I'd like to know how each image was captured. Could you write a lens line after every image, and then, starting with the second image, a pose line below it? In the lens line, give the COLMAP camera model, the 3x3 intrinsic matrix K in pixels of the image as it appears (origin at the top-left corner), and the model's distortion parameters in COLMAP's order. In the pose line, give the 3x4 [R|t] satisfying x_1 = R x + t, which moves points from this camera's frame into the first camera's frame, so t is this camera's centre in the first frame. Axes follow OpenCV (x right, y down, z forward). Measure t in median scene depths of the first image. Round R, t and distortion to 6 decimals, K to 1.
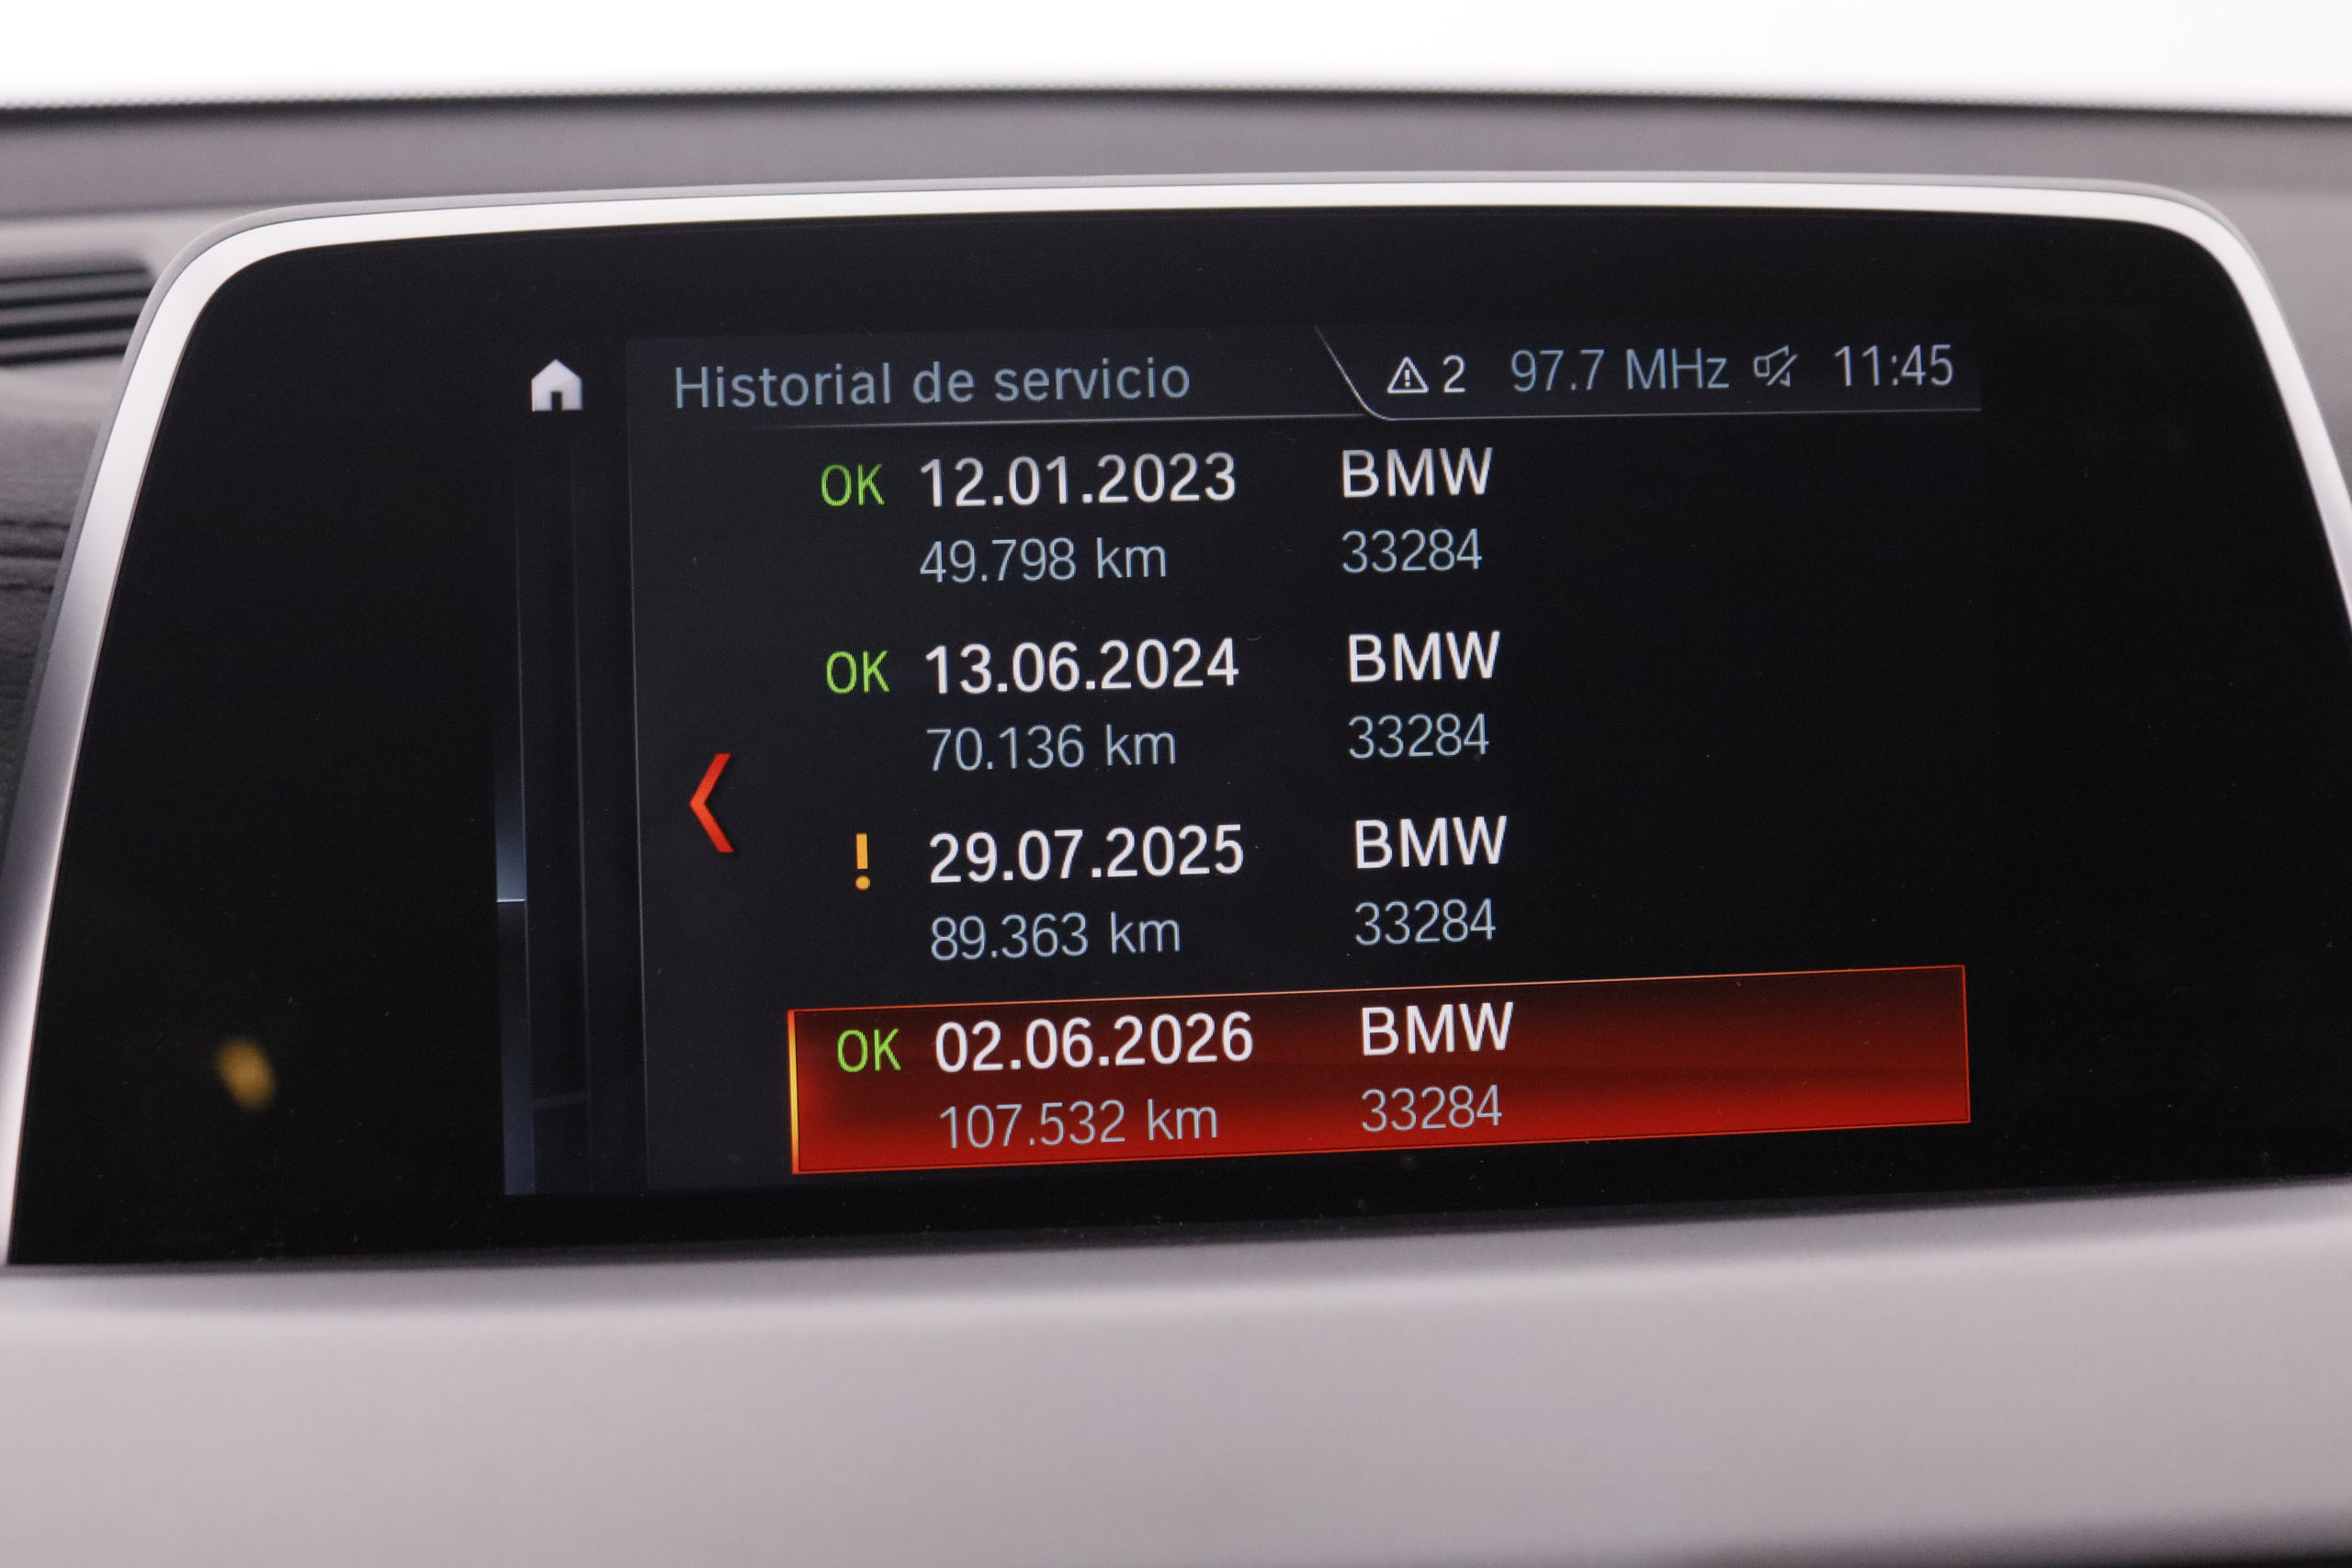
lens RADIAL K [[2736.9, 0, 1168.6], [0, 2736.9, 801.1], [0, 0, 1]] dist [-0.099300, 0.000000]
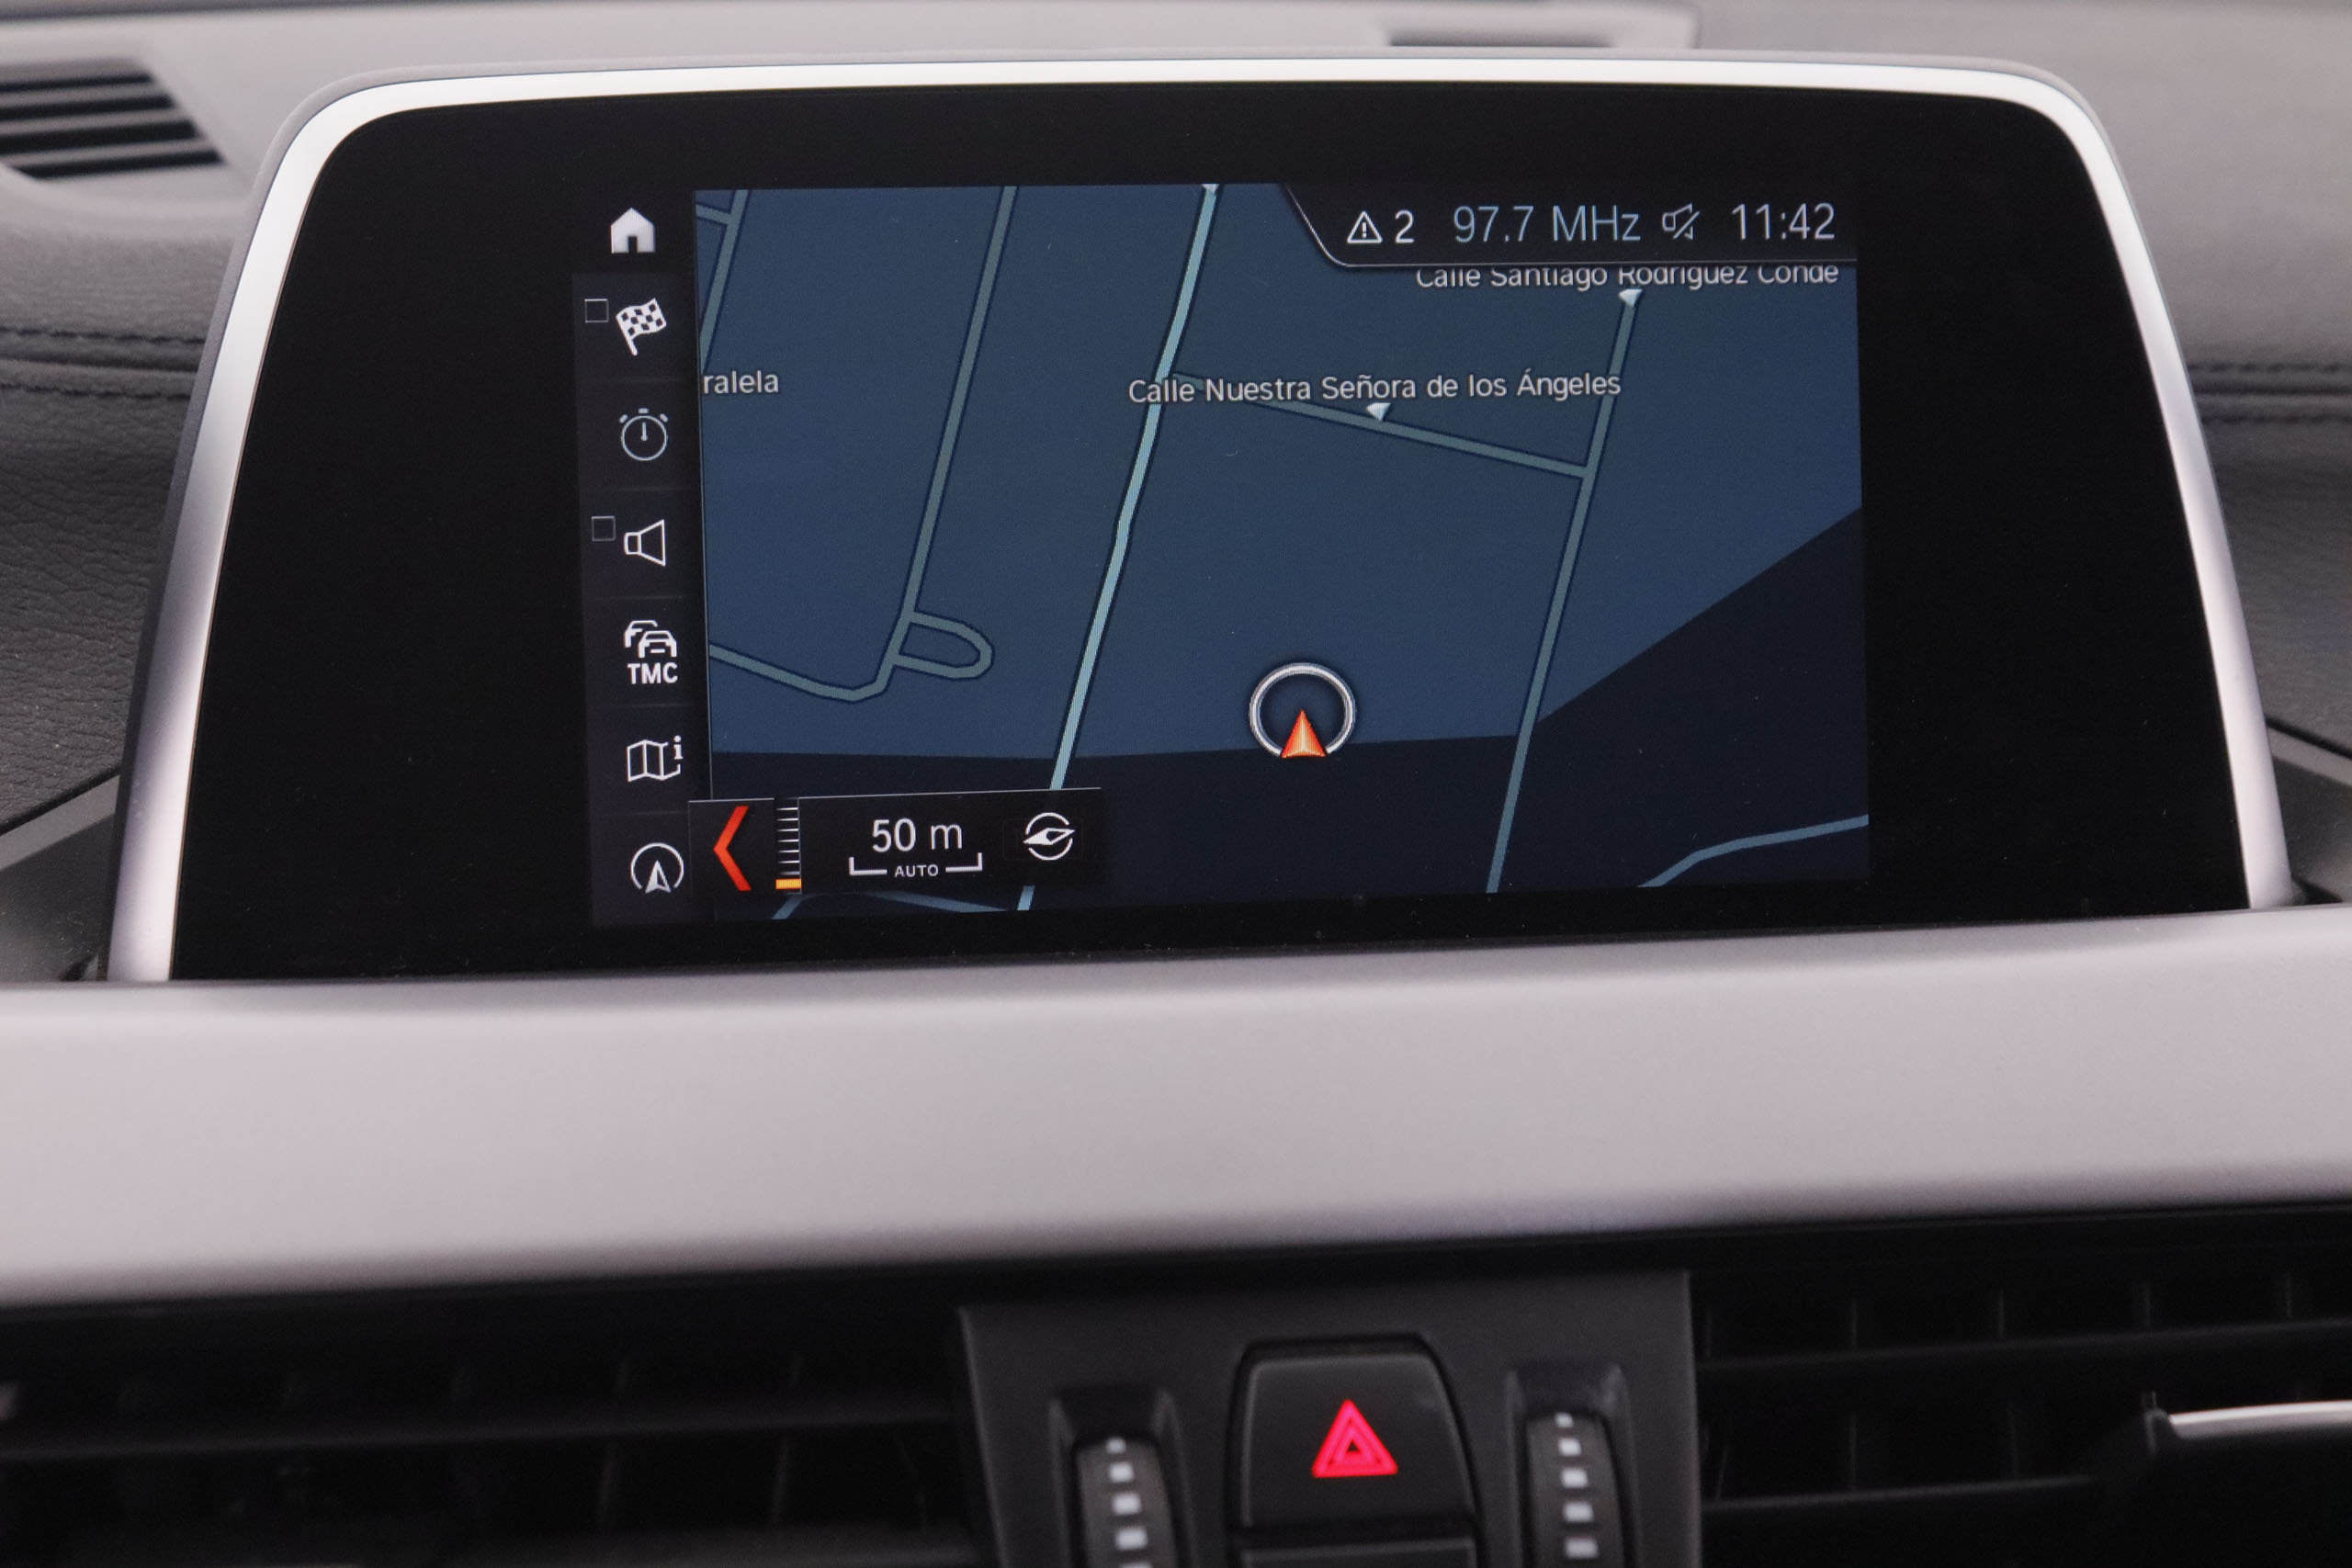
lens RADIAL K [[3288.1, 0, 1164.9], [0, 3288.1, 780.7], [0, 0, 1]] dist [-0.103649, 0.000000]
pose [[0.999077, 0.003950, 0.042765, -0.055836], [-0.006471, 0.998238, 0.058984, -0.002711], [-0.042456, -0.059206, 0.997343, -0.400183]]
